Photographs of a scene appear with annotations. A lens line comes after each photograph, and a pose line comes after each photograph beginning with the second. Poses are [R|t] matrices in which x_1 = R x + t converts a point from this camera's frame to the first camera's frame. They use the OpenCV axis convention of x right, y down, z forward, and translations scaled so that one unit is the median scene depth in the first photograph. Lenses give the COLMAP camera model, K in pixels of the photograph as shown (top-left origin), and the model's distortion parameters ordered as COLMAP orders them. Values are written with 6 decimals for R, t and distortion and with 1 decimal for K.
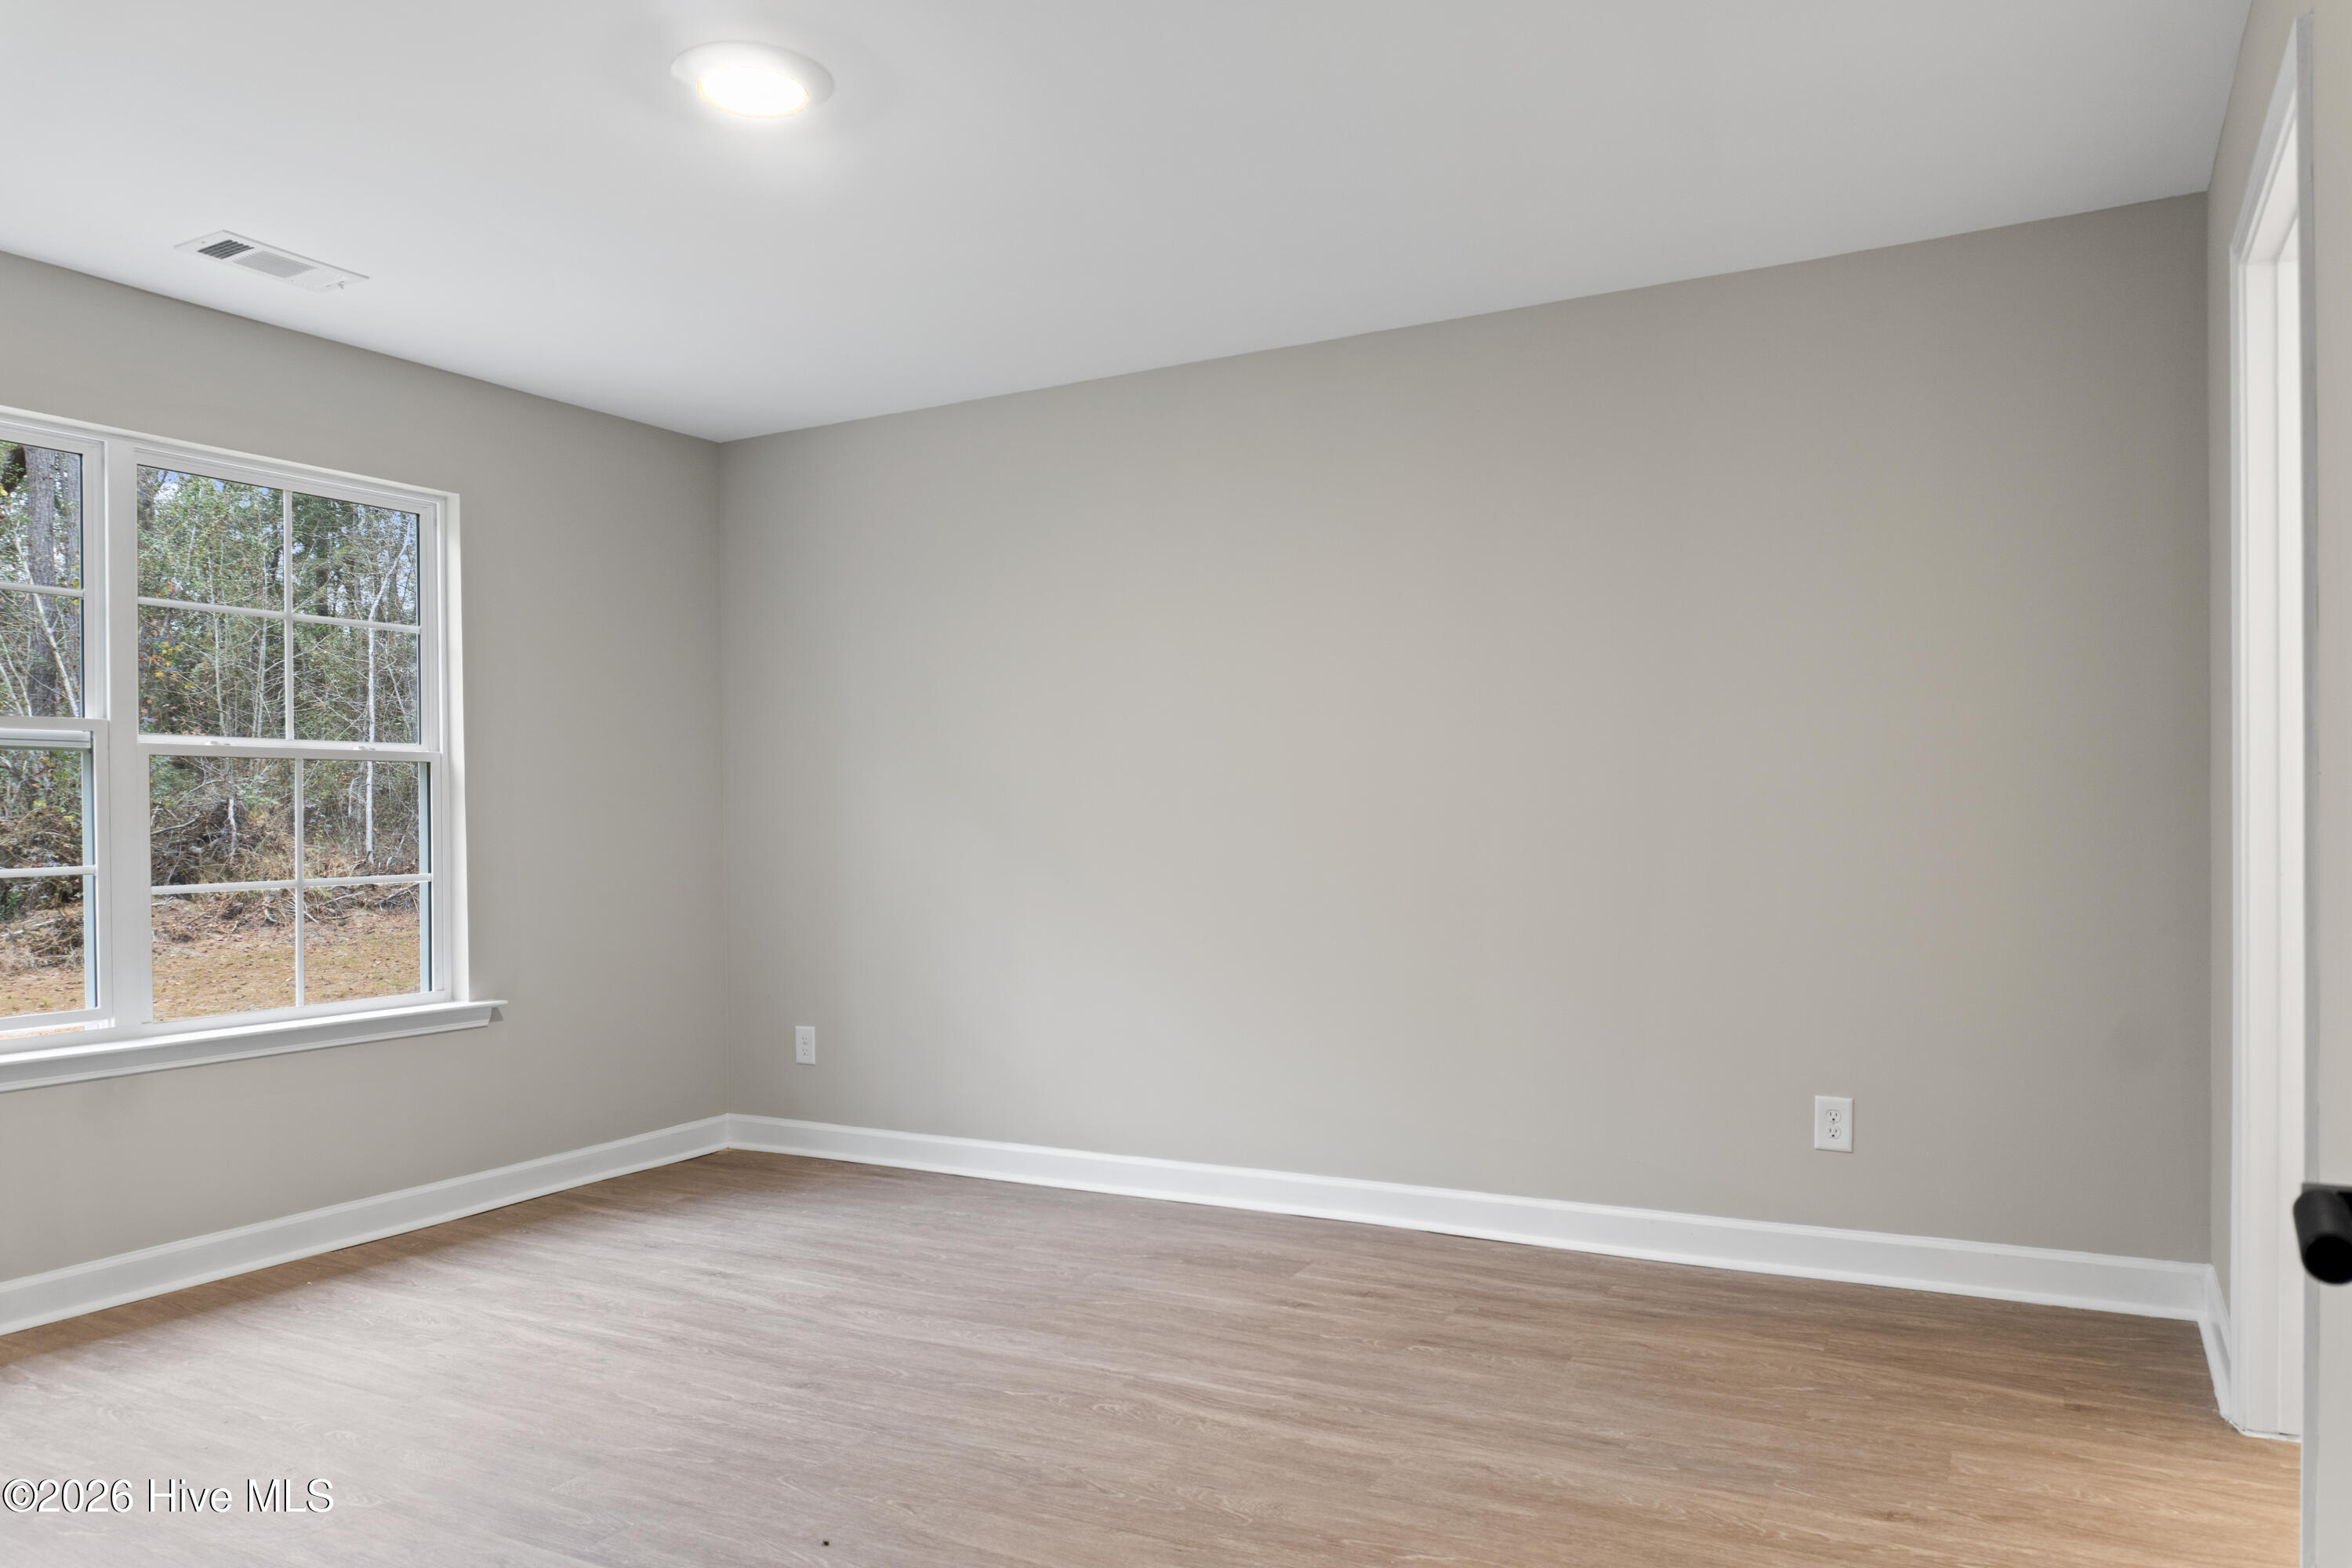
lens RADIAL K [[1640.5, 0, 1176.2], [0, 1640.5, 804.1], [0, 0, 1]] dist [-0.004472, -0.005367]
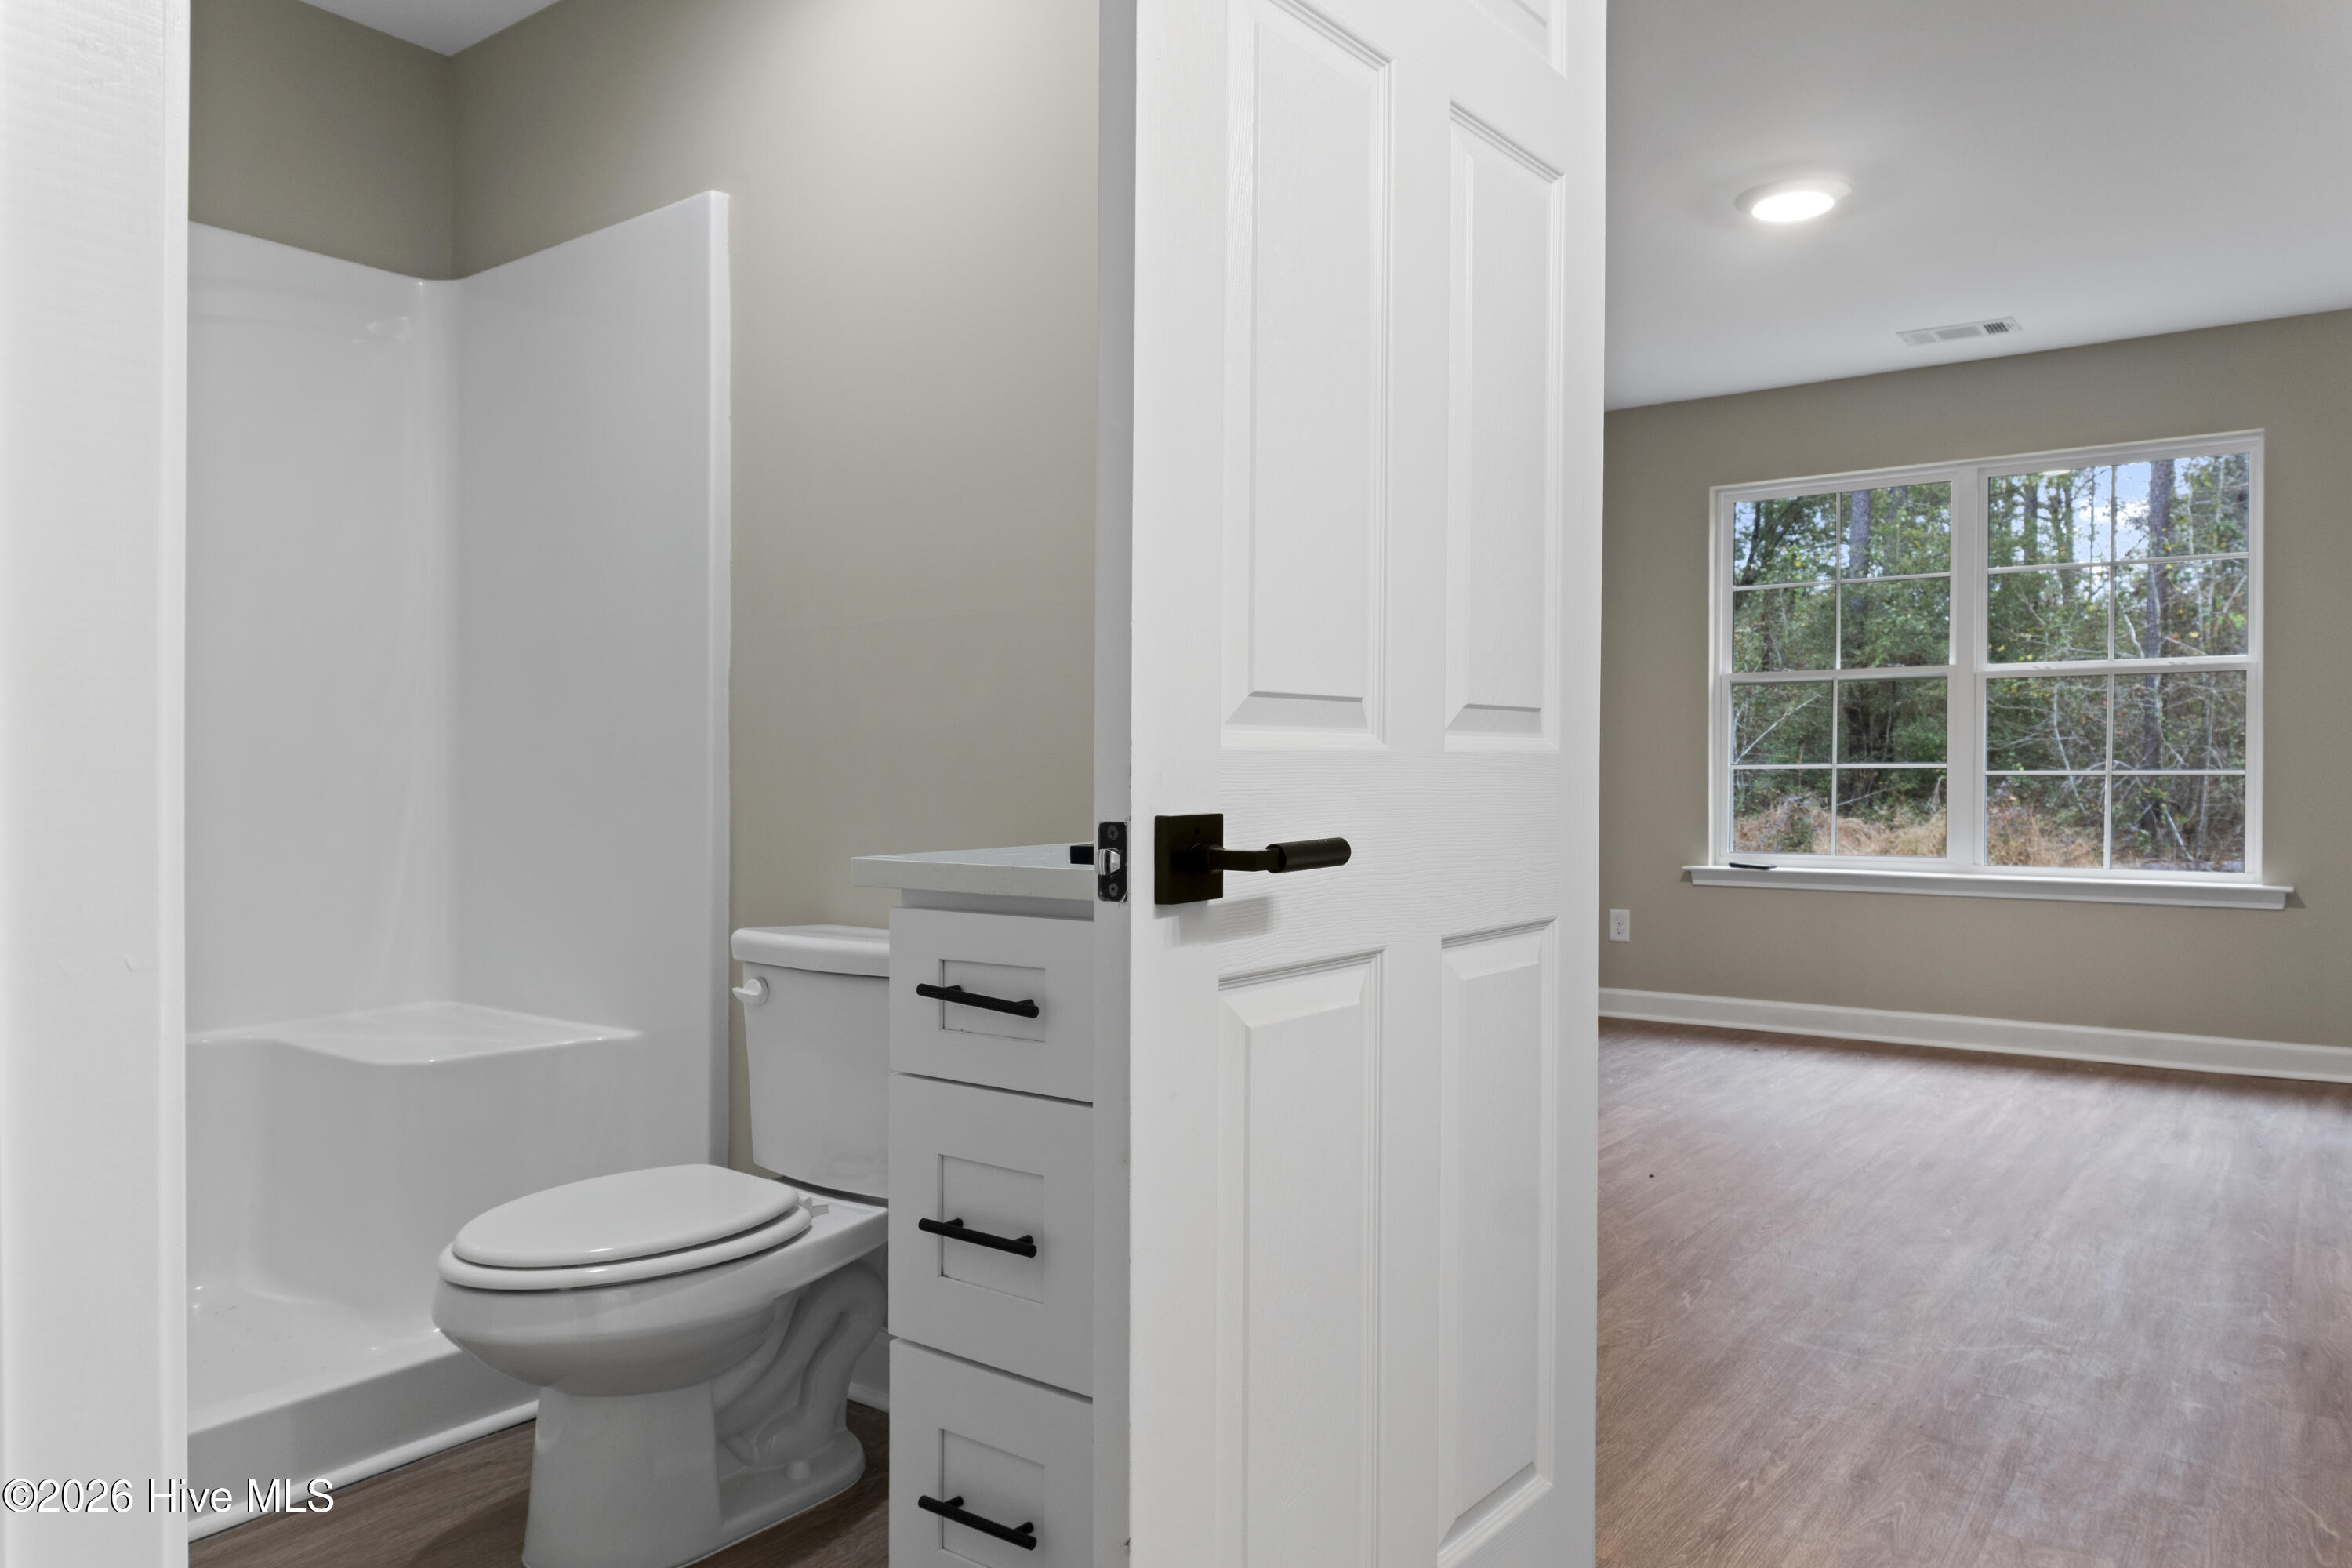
lens RADIAL K [[1640.5, 0, 1177.1], [0, 1640.5, 792.1], [0, 0, 1]] dist [-0.004472, -0.005367]
pose [[-0.153517, 0.027351, -0.987767, 0.854101], [0.009633, 0.999611, 0.026182, 0.023623], [0.988099, -0.005496, -0.153721, 0.484978]]
